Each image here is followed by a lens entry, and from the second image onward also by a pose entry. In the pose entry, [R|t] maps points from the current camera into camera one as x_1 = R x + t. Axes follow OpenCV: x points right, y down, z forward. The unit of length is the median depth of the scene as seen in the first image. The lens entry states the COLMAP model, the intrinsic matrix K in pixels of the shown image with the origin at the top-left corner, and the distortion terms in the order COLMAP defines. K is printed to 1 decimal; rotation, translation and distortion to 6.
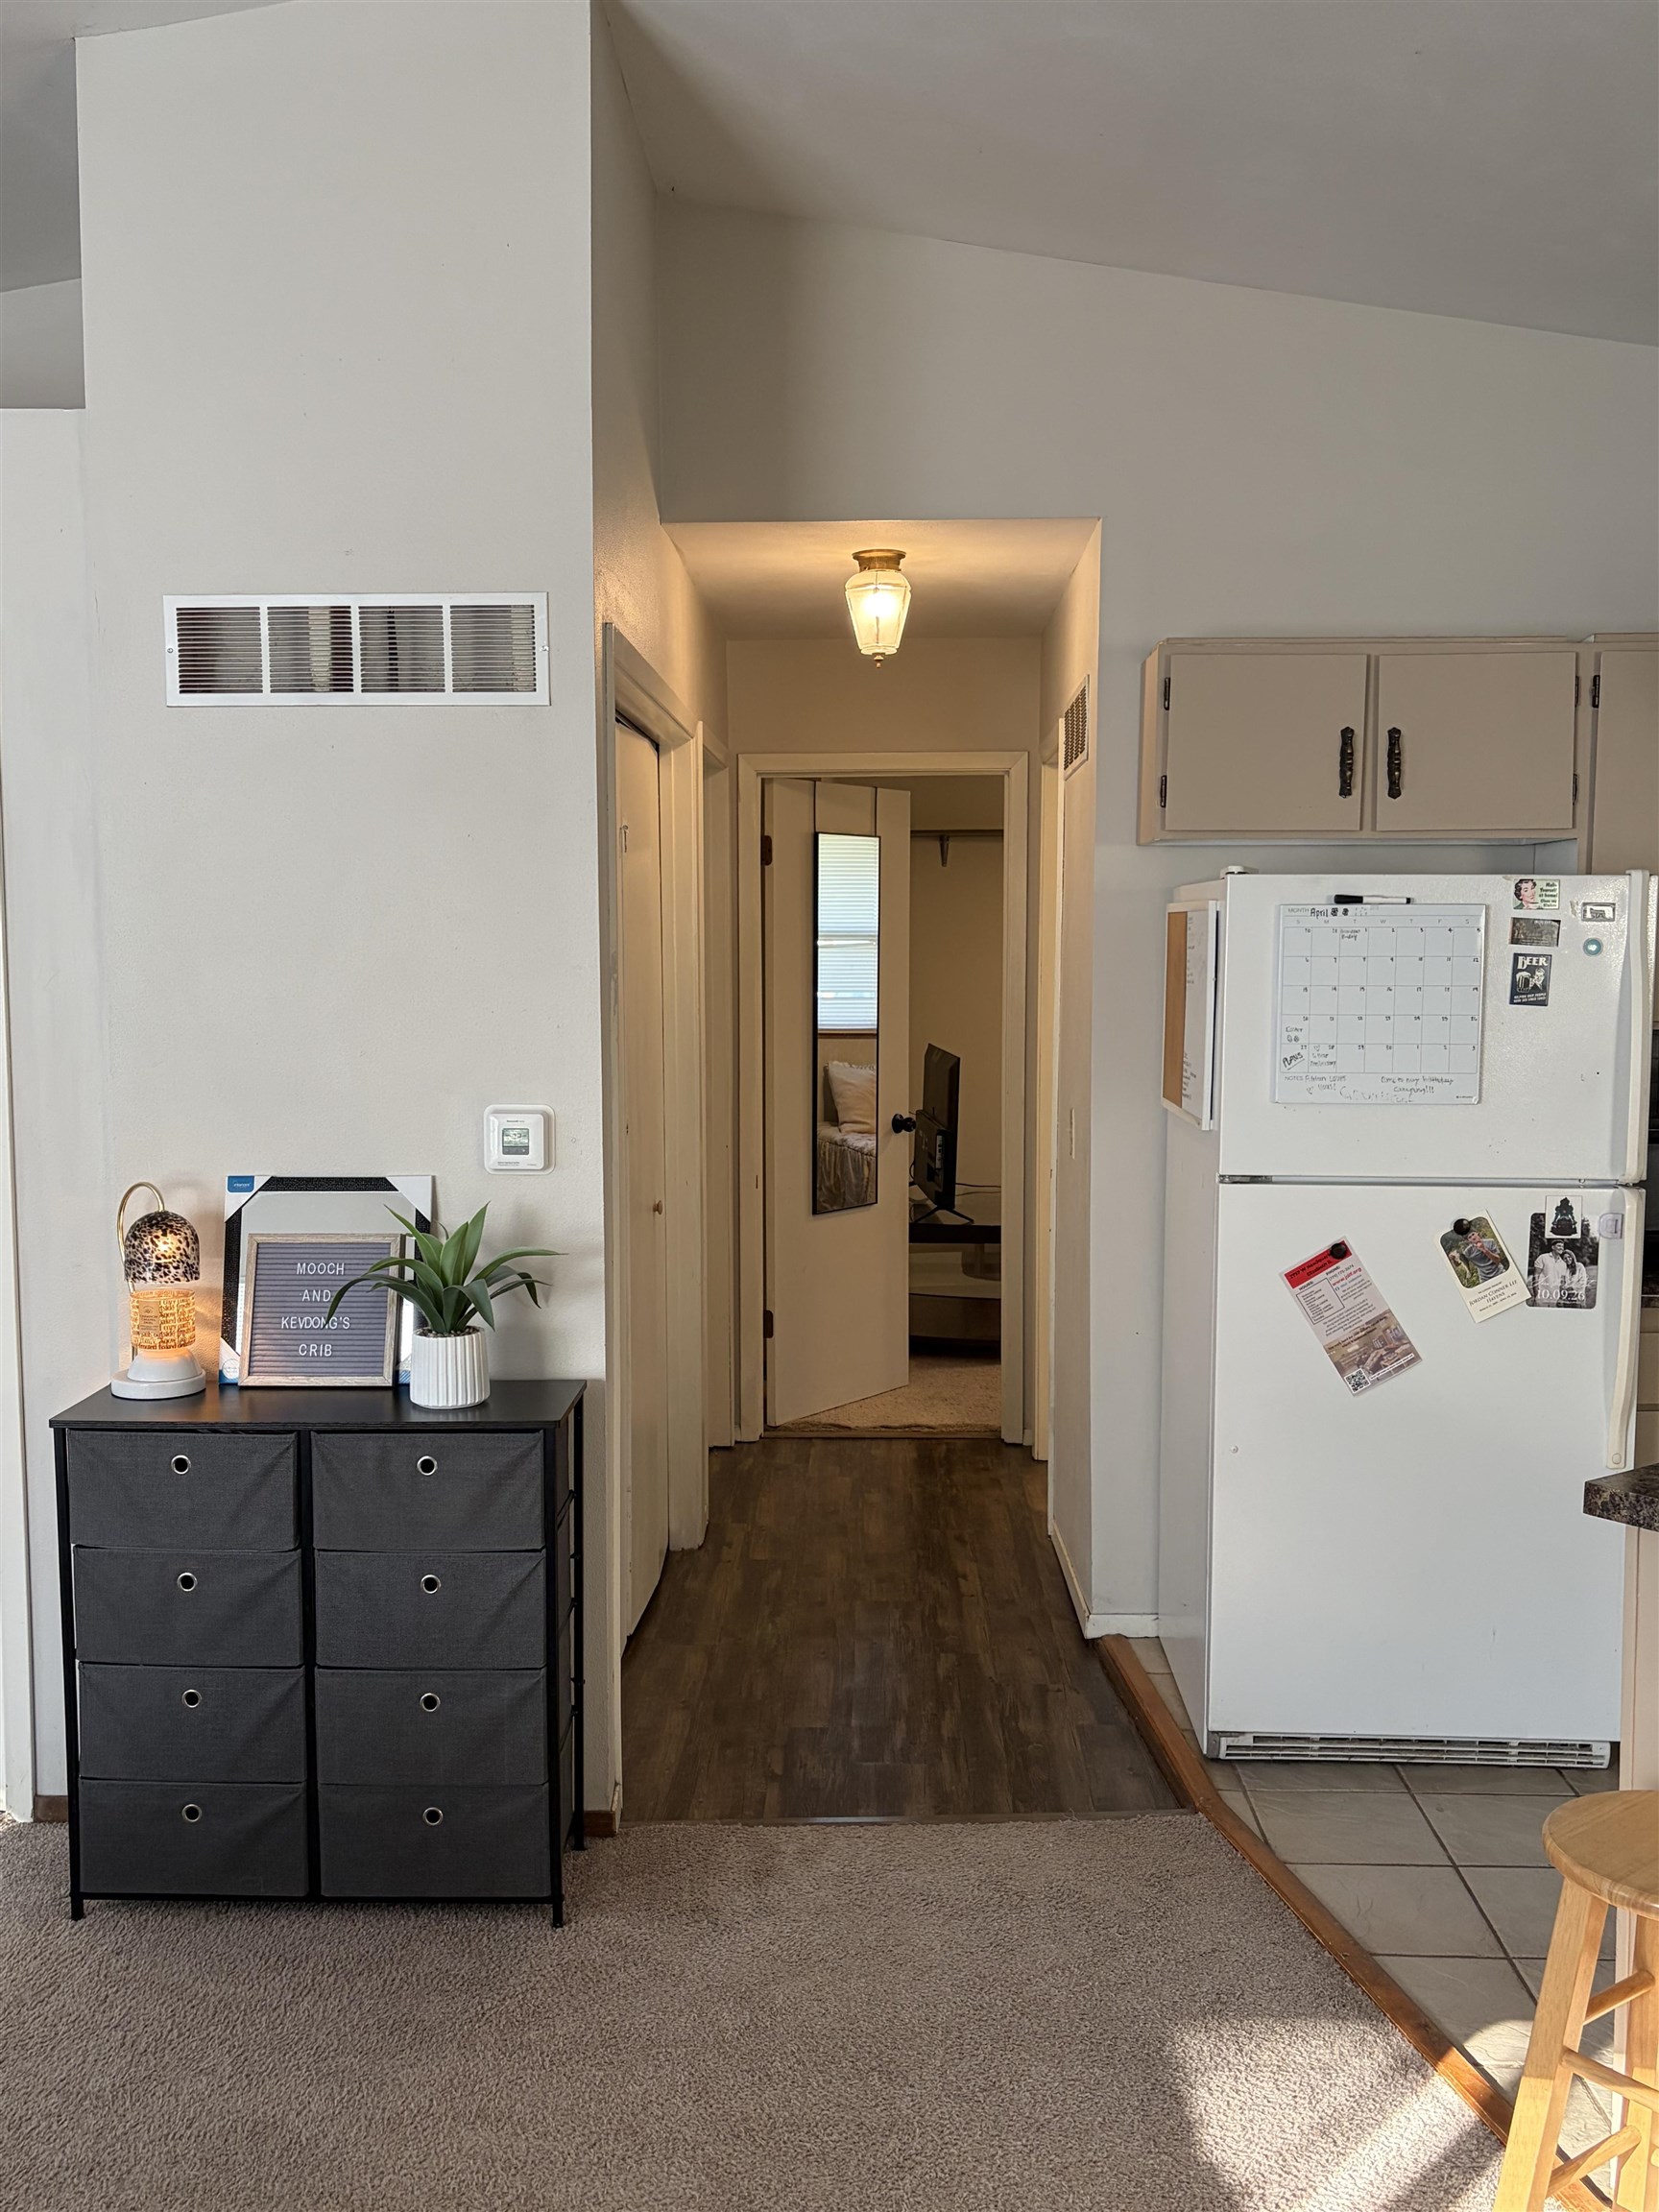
lens RADIAL K [[2081.7, 0, 820.5], [0, 2081.7, 1108.3], [0, 0, 1]] dist [0.031868, 0.000000]
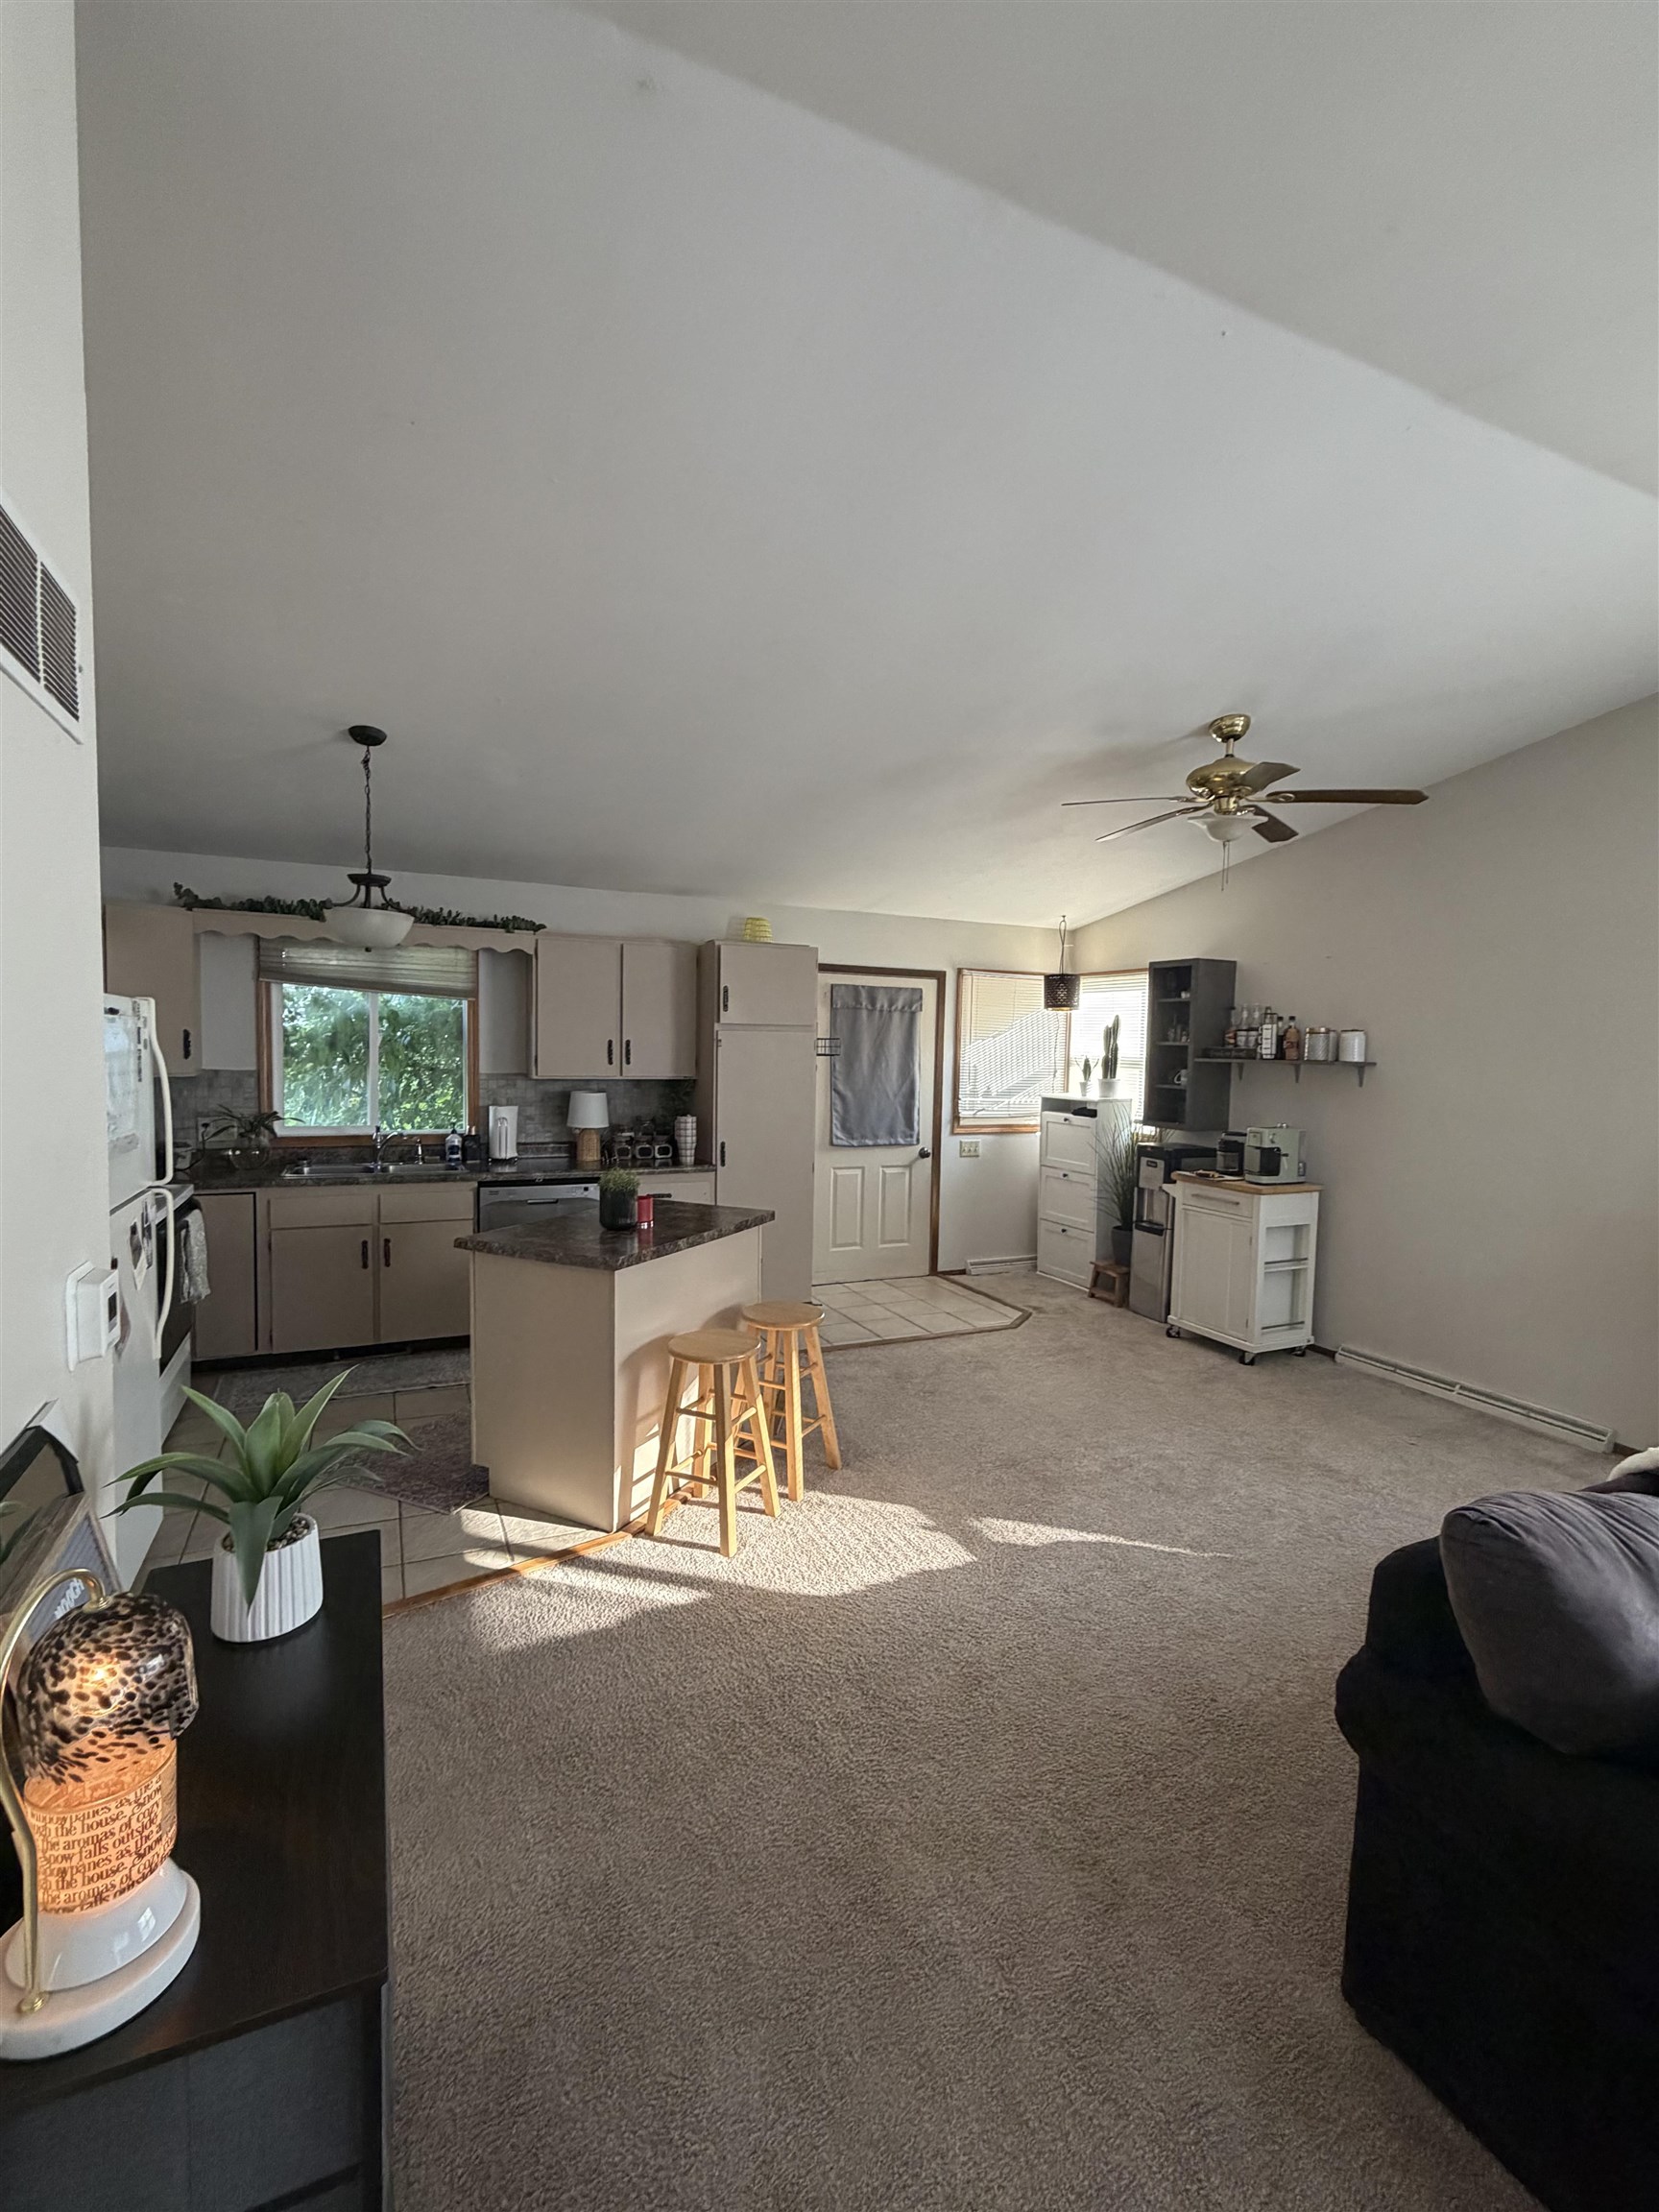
lens RADIAL K [[999.7, 0, 845.6], [0, 999.7, 1106.2], [0, 0, 1]] dist [0.000071, 0.000248]
pose [[-0.458197, -0.068341, 0.886219, -0.574658], [0.056452, 0.992789, 0.105746, -0.082304], [-0.887056, 0.098481, -0.451035, 0.871731]]
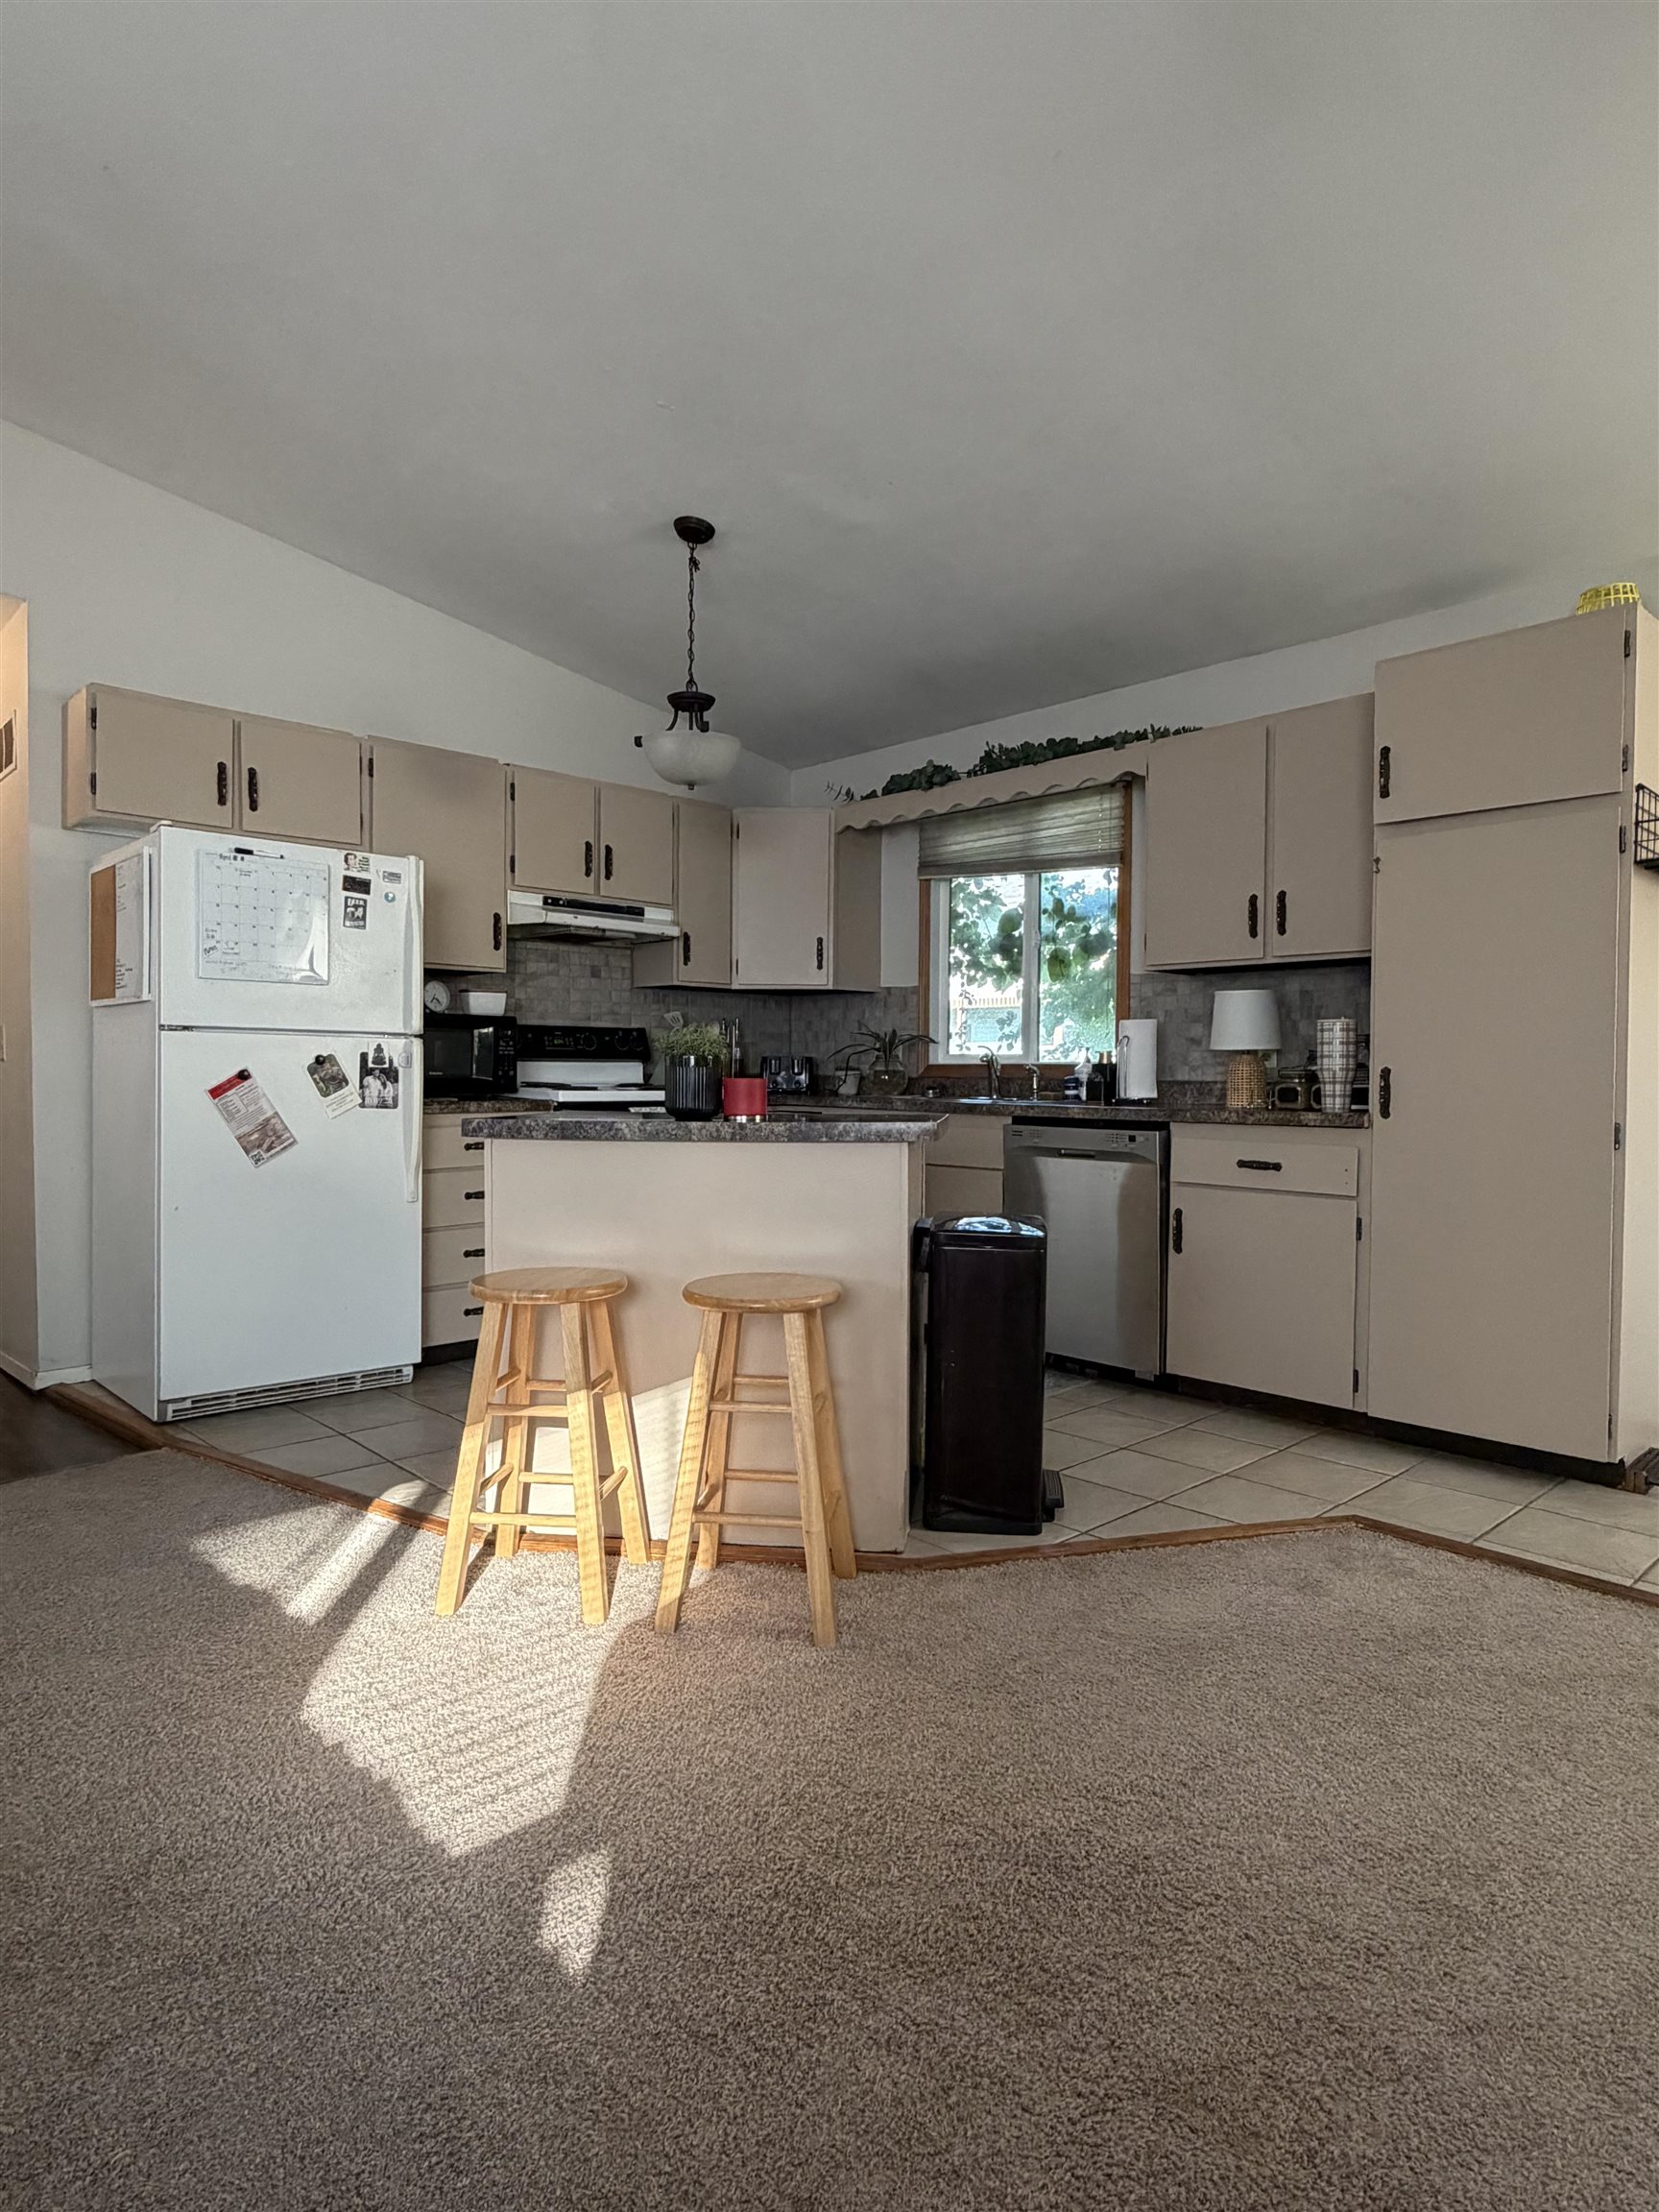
lens RADIAL K [[1274.3, 0, 822.9], [0, 1274.3, 1107.2], [0, 0, 1]] dist [-0.000309, 0.000909]
pose [[0.706874, -0.013575, 0.707209, -0.124672], [0.055151, 0.997830, -0.035971, 0.153663], [-0.705186, 0.064430, 0.706089, 0.014644]]
